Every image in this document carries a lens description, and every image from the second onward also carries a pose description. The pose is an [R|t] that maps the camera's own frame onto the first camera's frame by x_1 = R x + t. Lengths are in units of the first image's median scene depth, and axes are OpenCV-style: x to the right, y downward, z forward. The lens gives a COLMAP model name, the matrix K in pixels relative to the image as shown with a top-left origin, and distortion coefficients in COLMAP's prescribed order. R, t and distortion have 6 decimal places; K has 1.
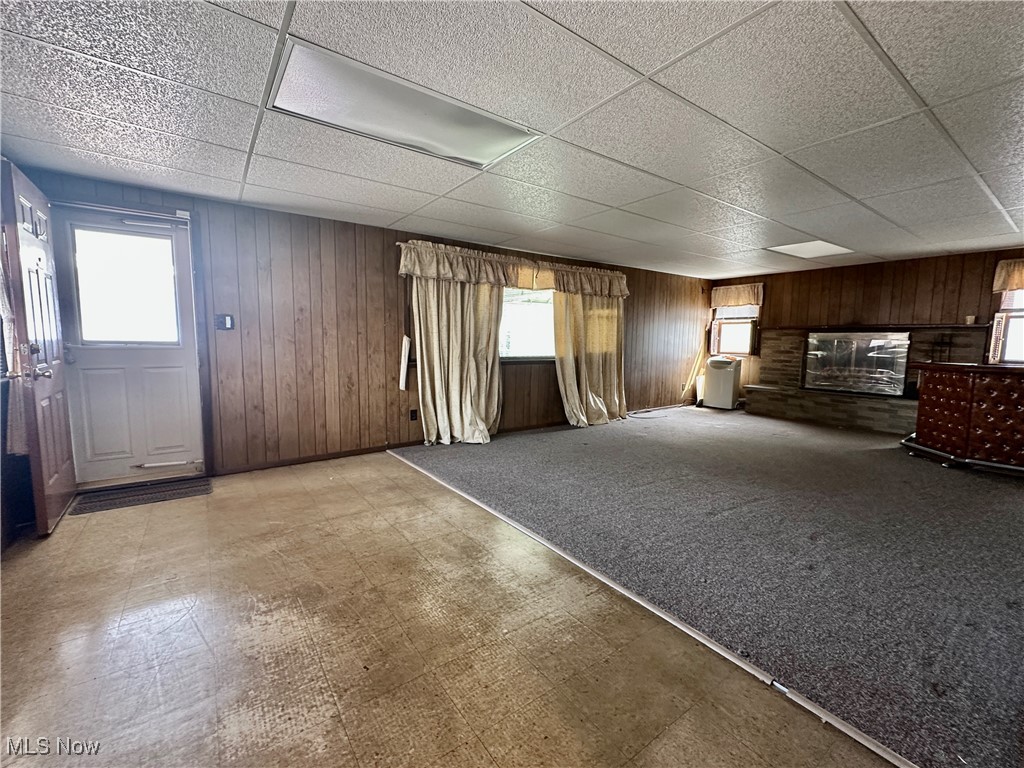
lens RADIAL K [[433.6, 0, 512.0], [0, 433.6, 384.0], [0, 0, 1]] dist [-0.000734, -0.000081]
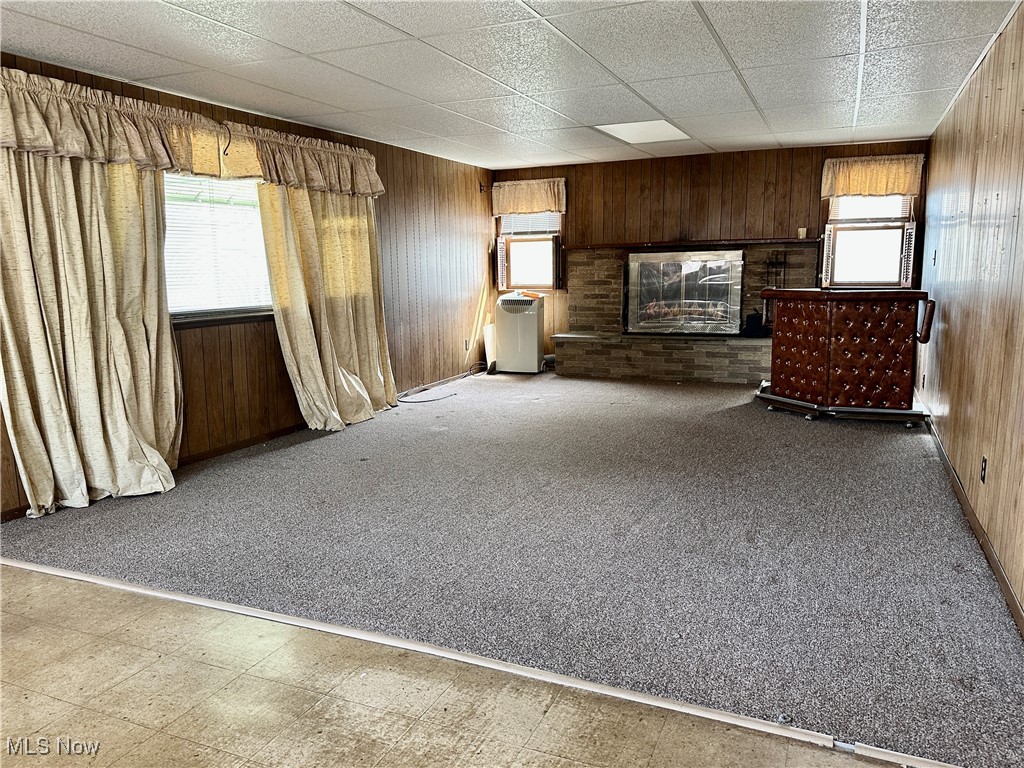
lens RADIAL K [[749.1, 0, 512.0], [0, 749.1, 384.0], [0, 0, 1]] dist [0.099933, -0.137347]
pose [[0.861101, -0.104664, 0.497544, -0.129763], [0.078023, 0.994194, 0.074104, -0.016475], [-0.502411, -0.024991, 0.864268, 0.049515]]
